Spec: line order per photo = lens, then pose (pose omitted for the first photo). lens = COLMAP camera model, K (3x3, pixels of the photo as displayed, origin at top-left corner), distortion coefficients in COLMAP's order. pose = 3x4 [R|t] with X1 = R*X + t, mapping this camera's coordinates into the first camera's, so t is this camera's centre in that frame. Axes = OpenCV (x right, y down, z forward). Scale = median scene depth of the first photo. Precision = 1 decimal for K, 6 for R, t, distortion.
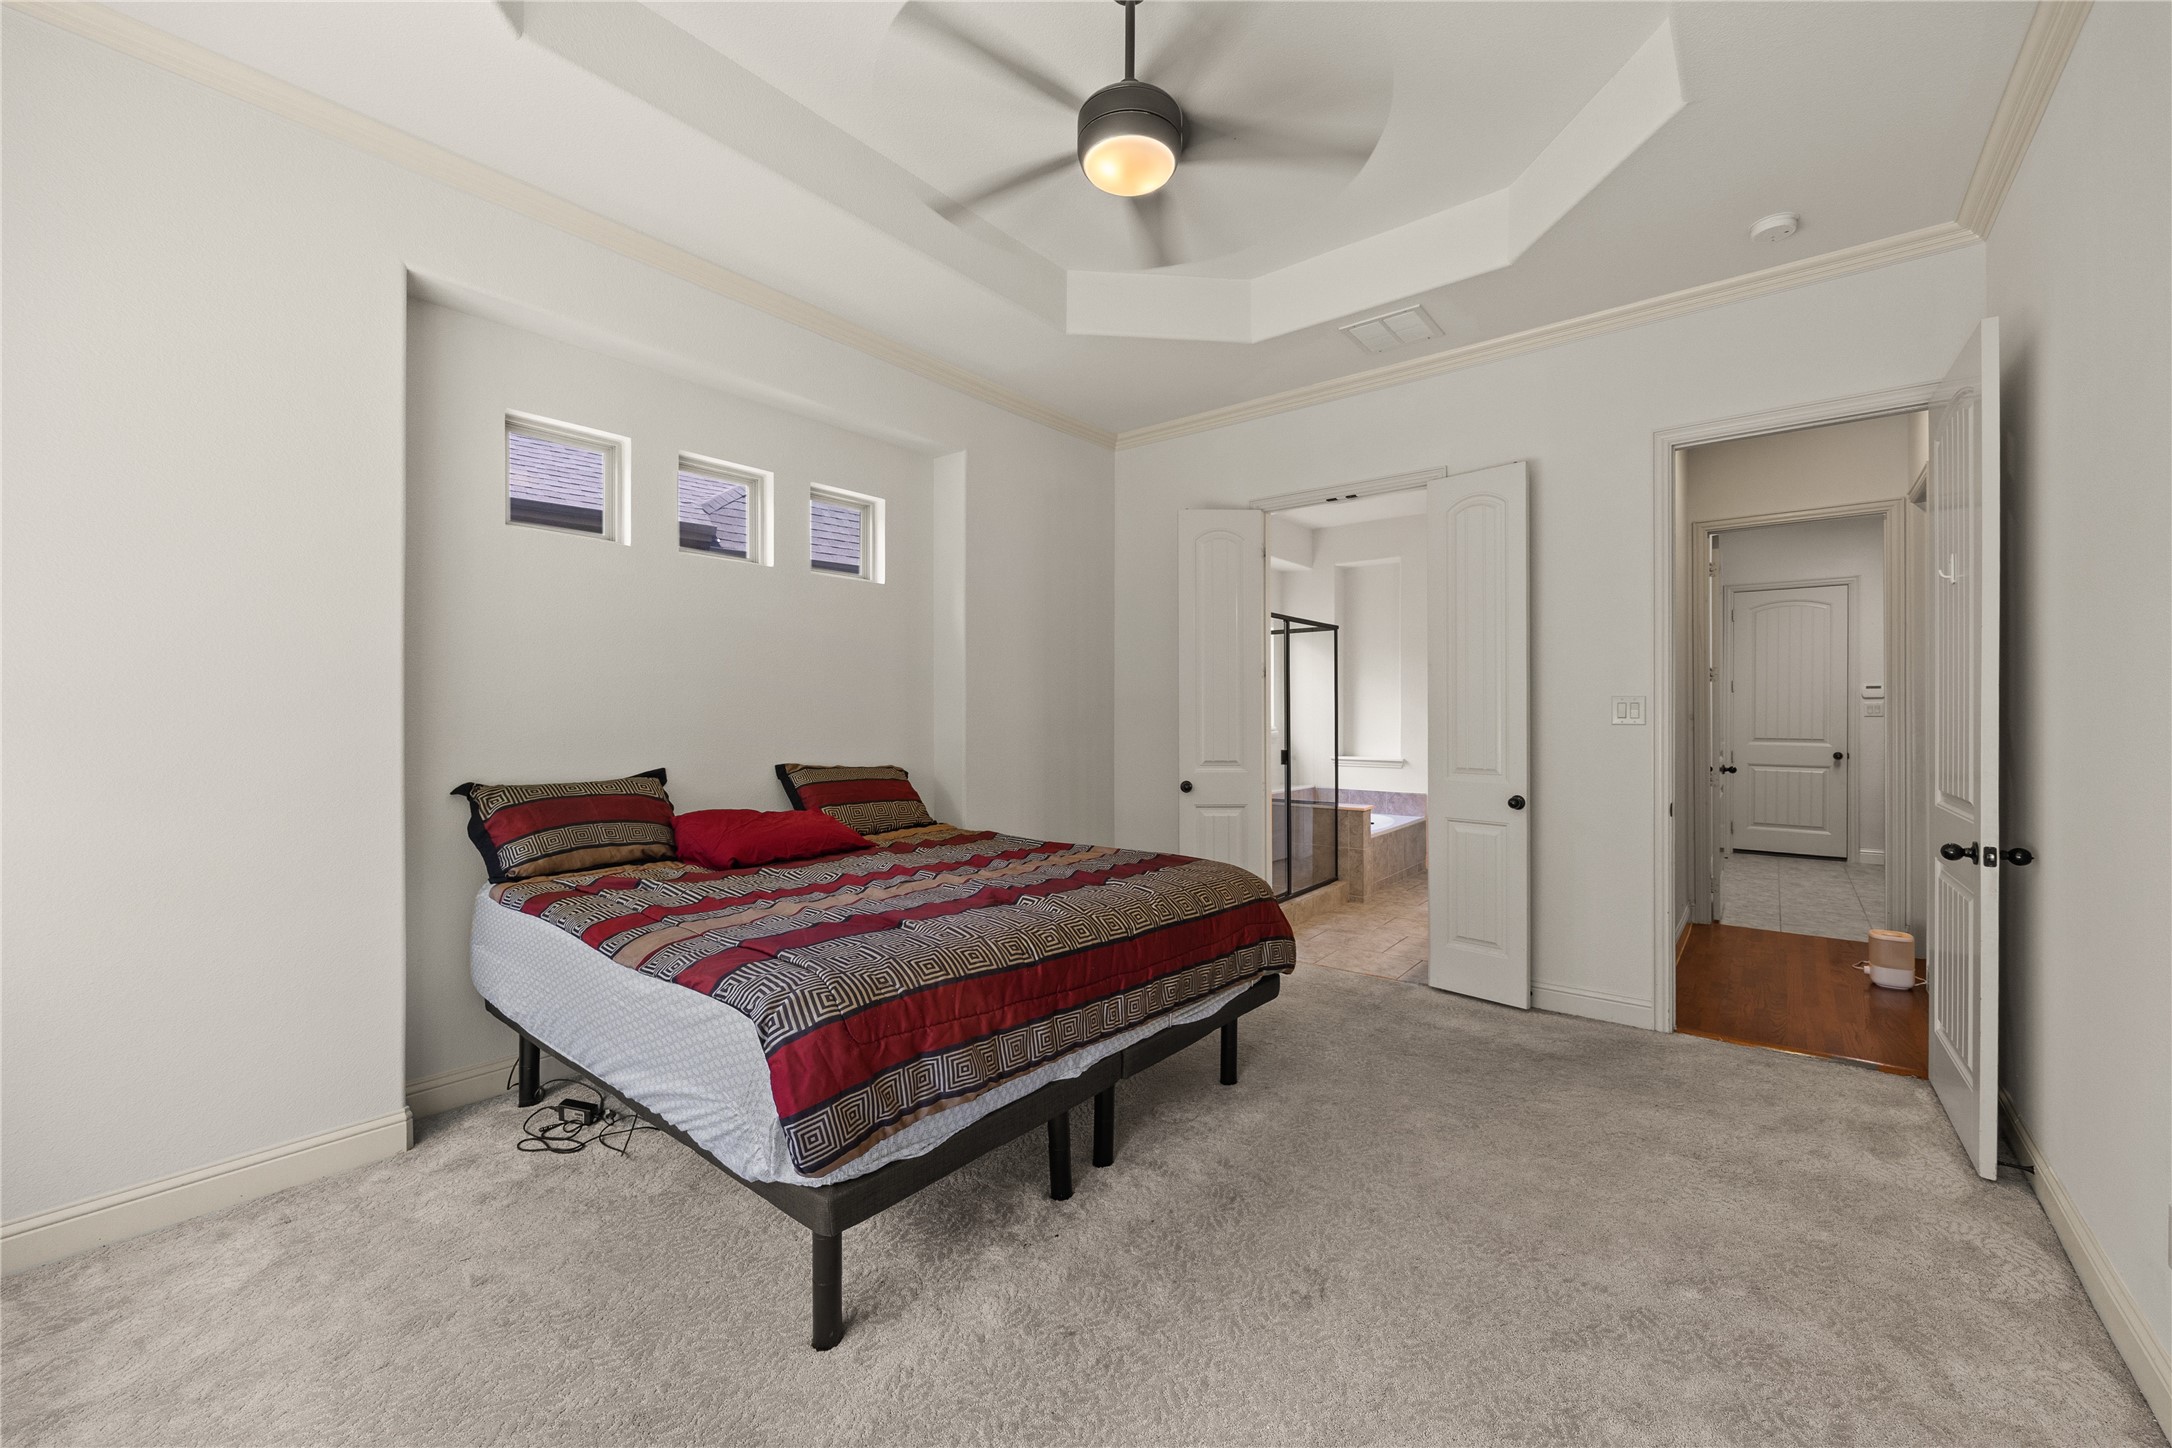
lens RADIAL K [[847.6, 0, 1091.4], [0, 847.6, 720.2], [0, 0, 1]] dist [0.000553, -0.000132]
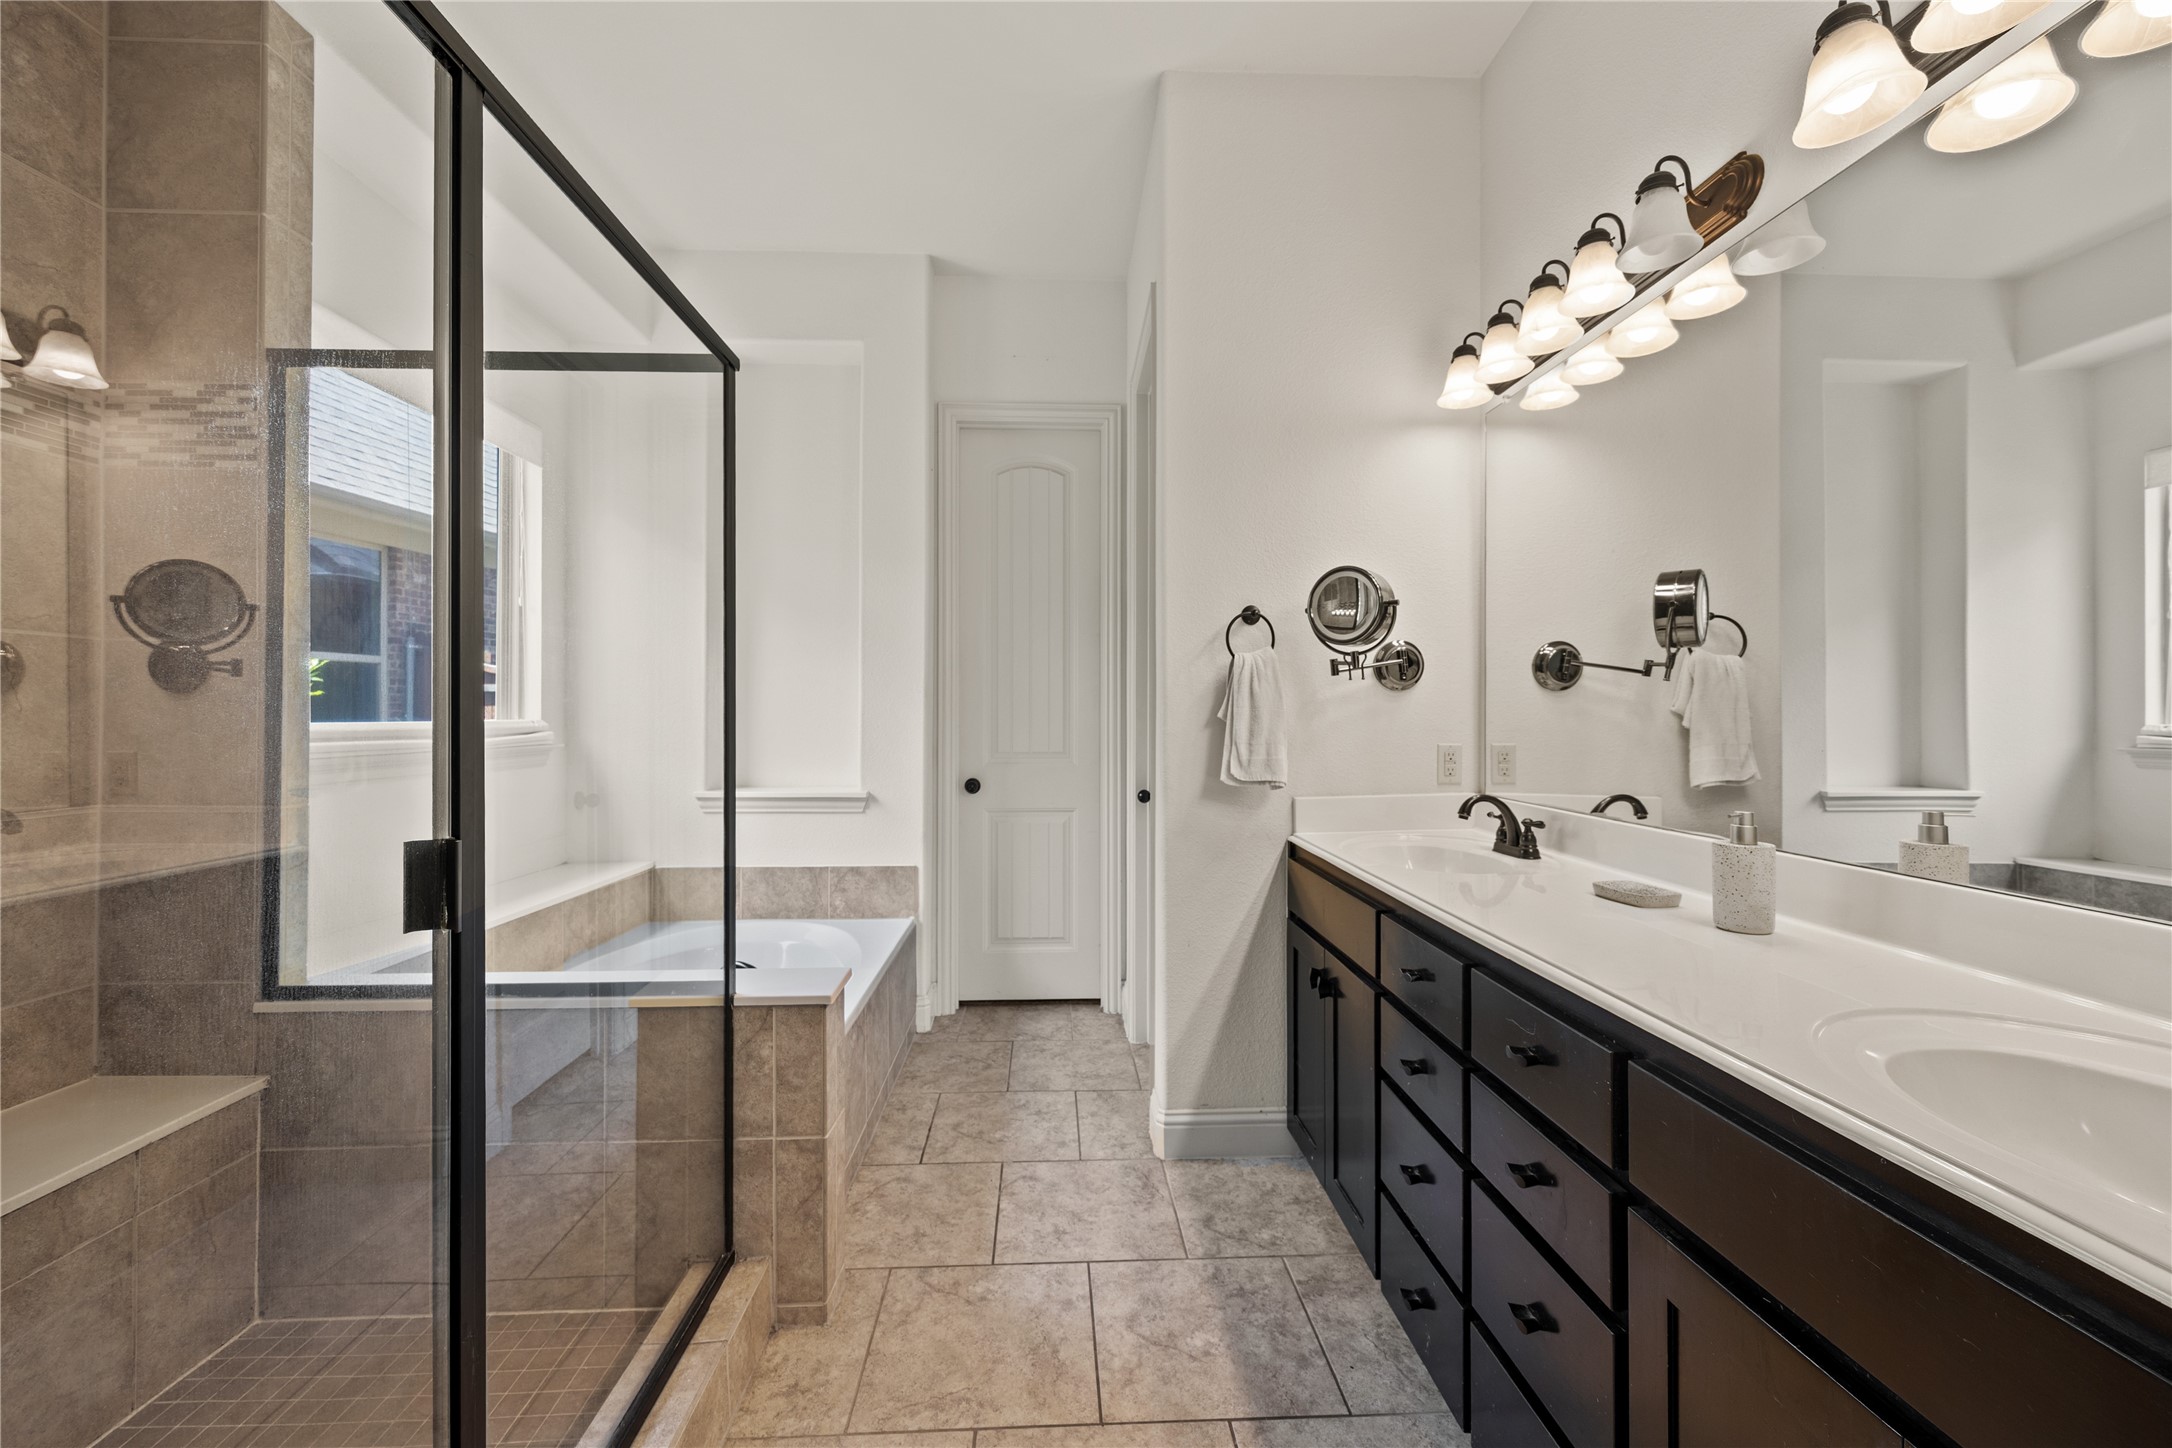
lens RADIAL K [[847.6, 0, 1092.8], [0, 847.6, 722.3], [0, 0, 1]] dist [0.000553, -0.000132]
pose [[0.750020, 0.002076, 0.661412, 0.192880], [-0.000114, 0.999995, -0.003010, 0.011726], [-0.661415, 0.002182, 0.750017, 0.706378]]
